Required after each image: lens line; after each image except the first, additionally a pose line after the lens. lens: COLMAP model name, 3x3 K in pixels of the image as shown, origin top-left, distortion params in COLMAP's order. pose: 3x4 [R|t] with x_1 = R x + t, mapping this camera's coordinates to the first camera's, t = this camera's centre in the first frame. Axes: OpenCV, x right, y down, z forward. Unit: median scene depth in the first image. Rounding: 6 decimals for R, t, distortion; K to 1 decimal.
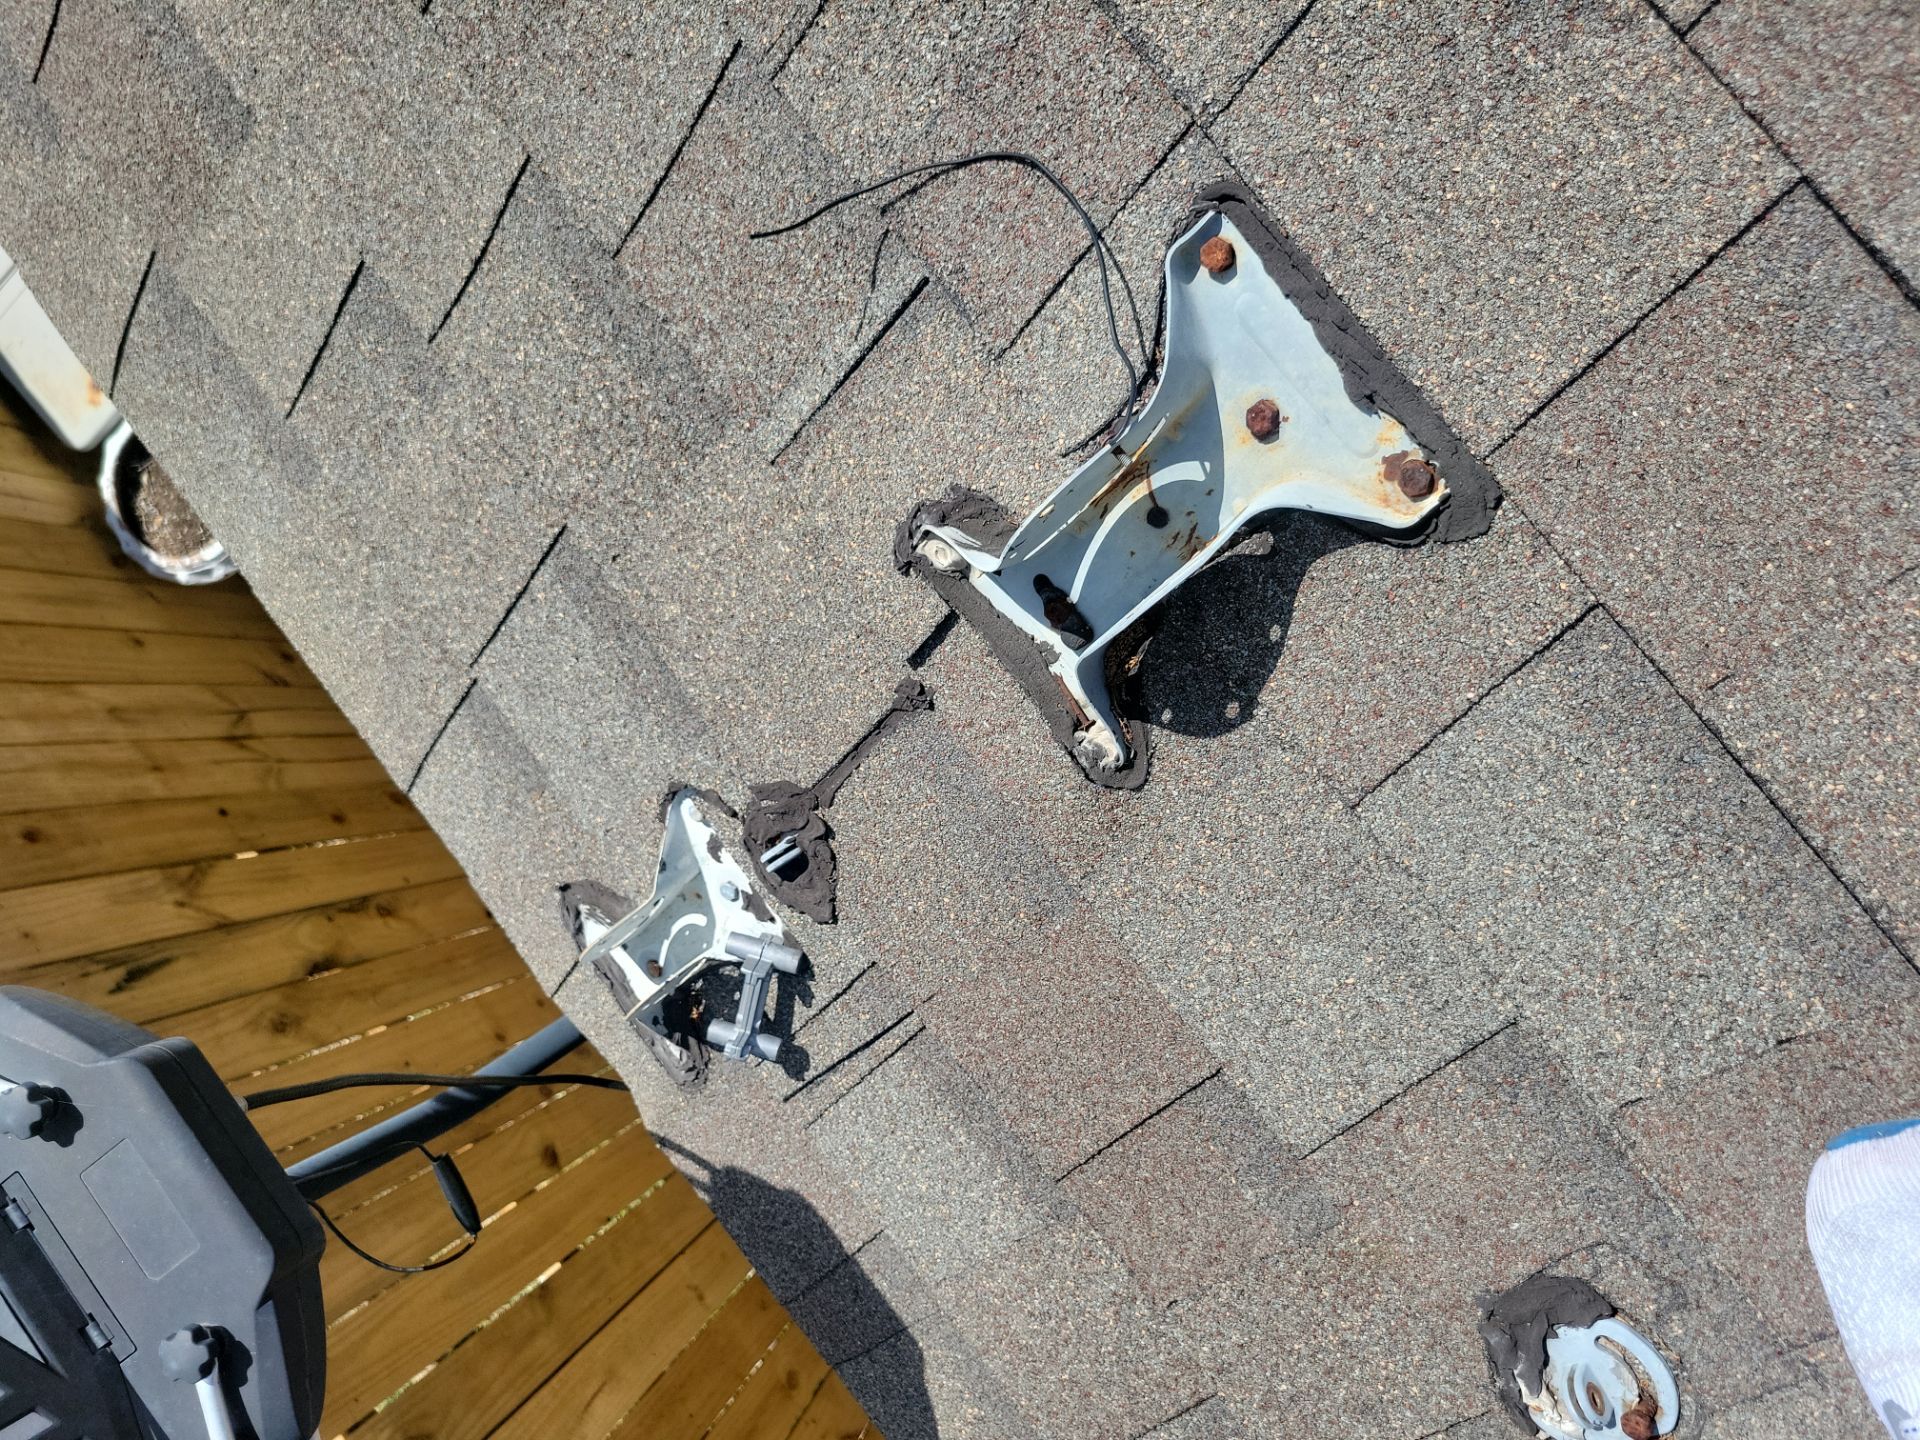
lens RADIAL K [[1434.9, 0, 960.0], [0, 1434.9, 720.0], [0, 0, 1]] dist [0.013933, -0.024916]
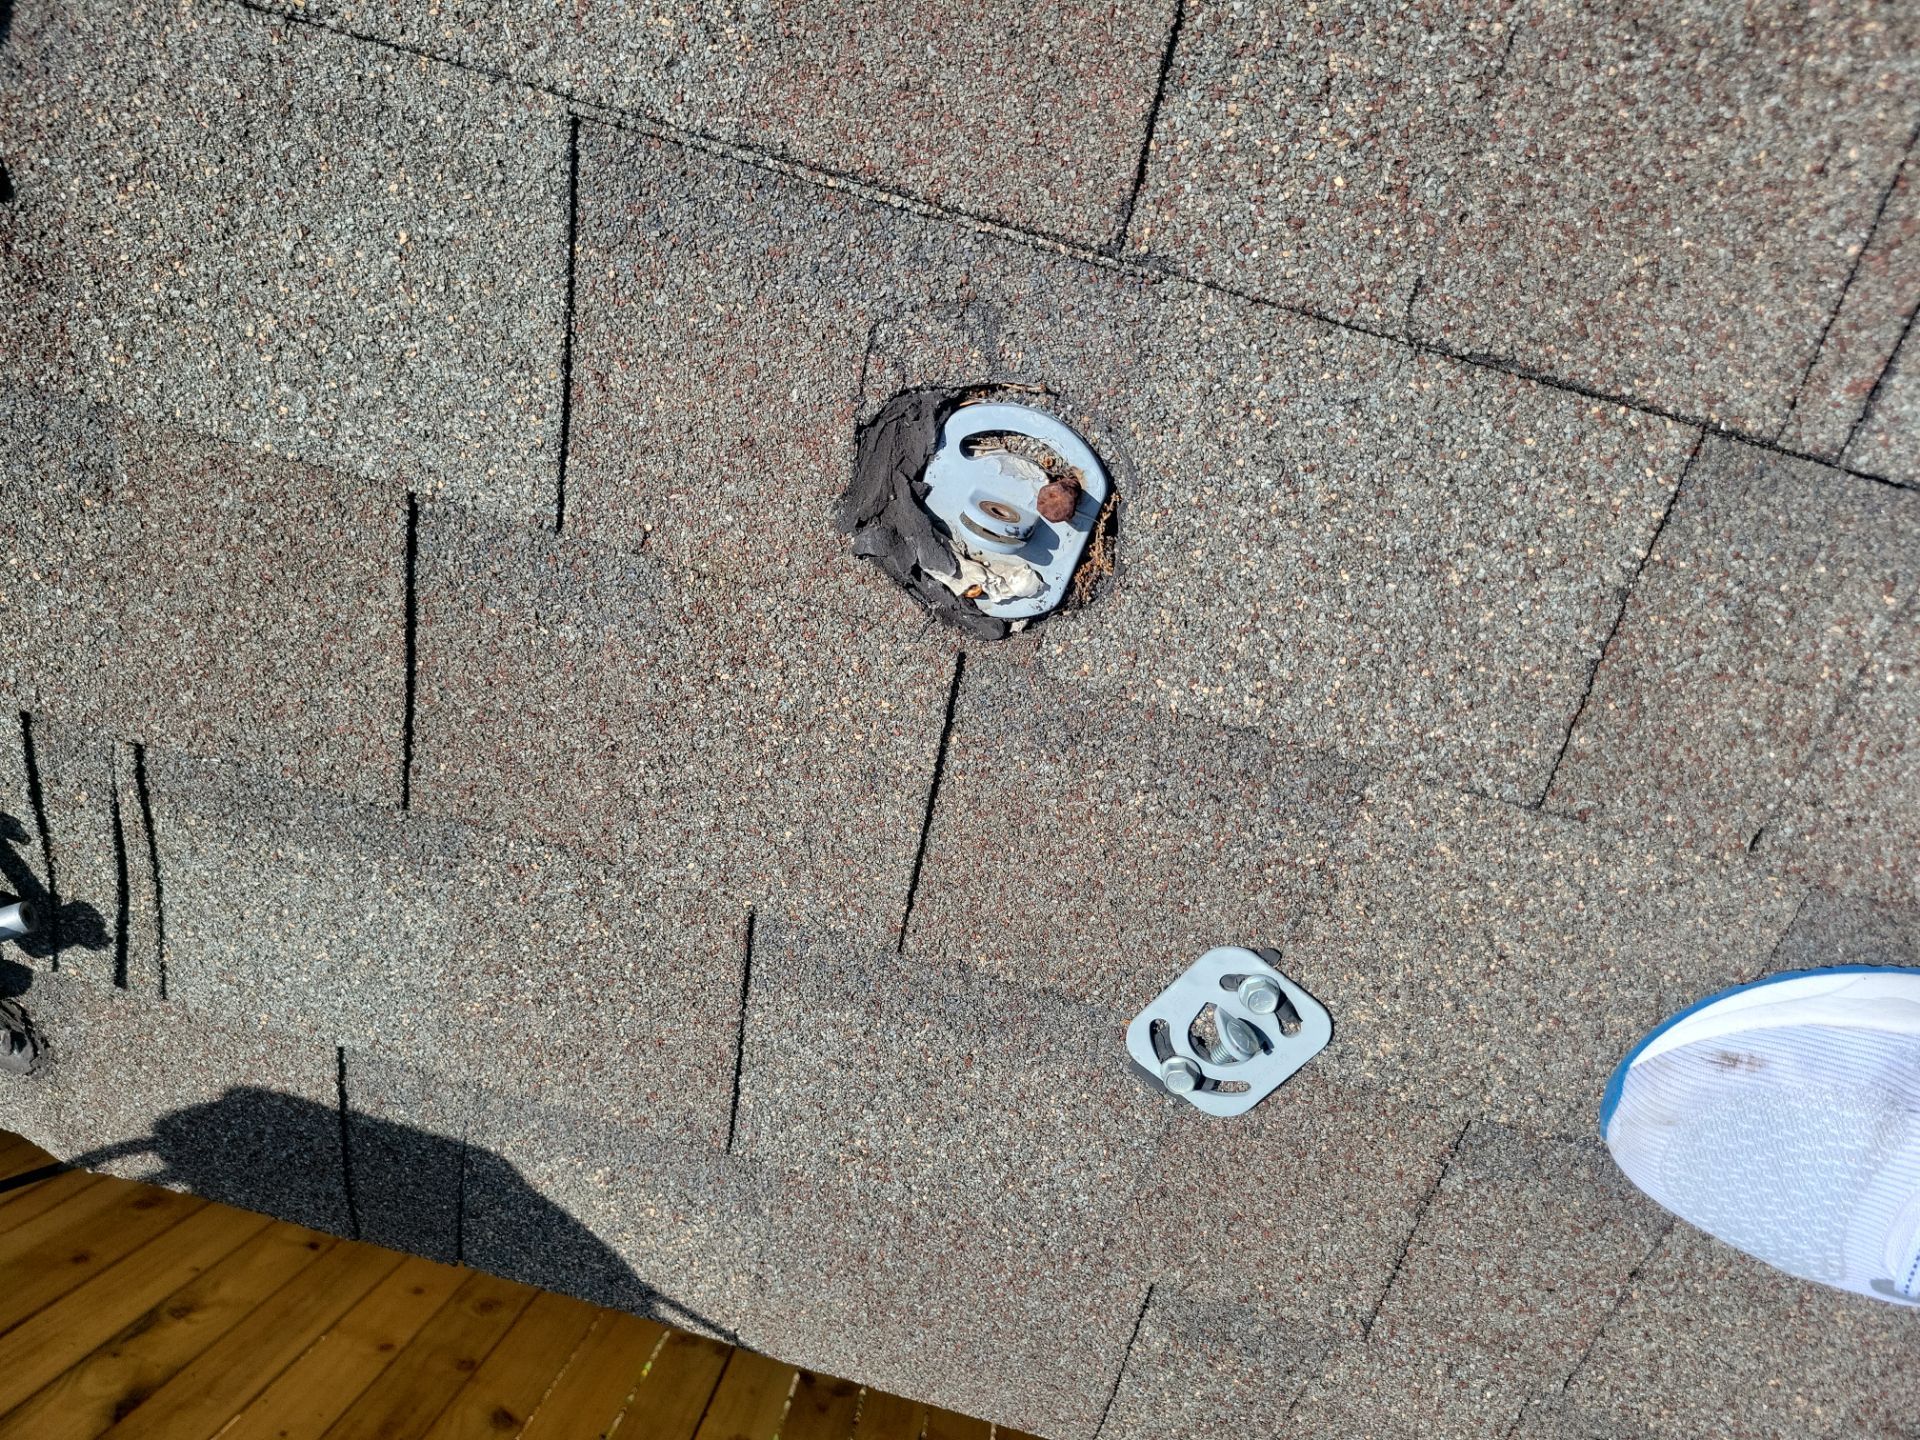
lens RADIAL K [[1434.9, 0, 960.0], [0, 1434.9, 720.0], [0, 0, 1]] dist [0.013933, -0.024916]
pose [[0.806398, -0.572565, 0.147961, 0.197108], [0.578307, 0.815803, 0.005099, 0.413141], [-0.123627, 0.081455, 0.988980, 0.225917]]
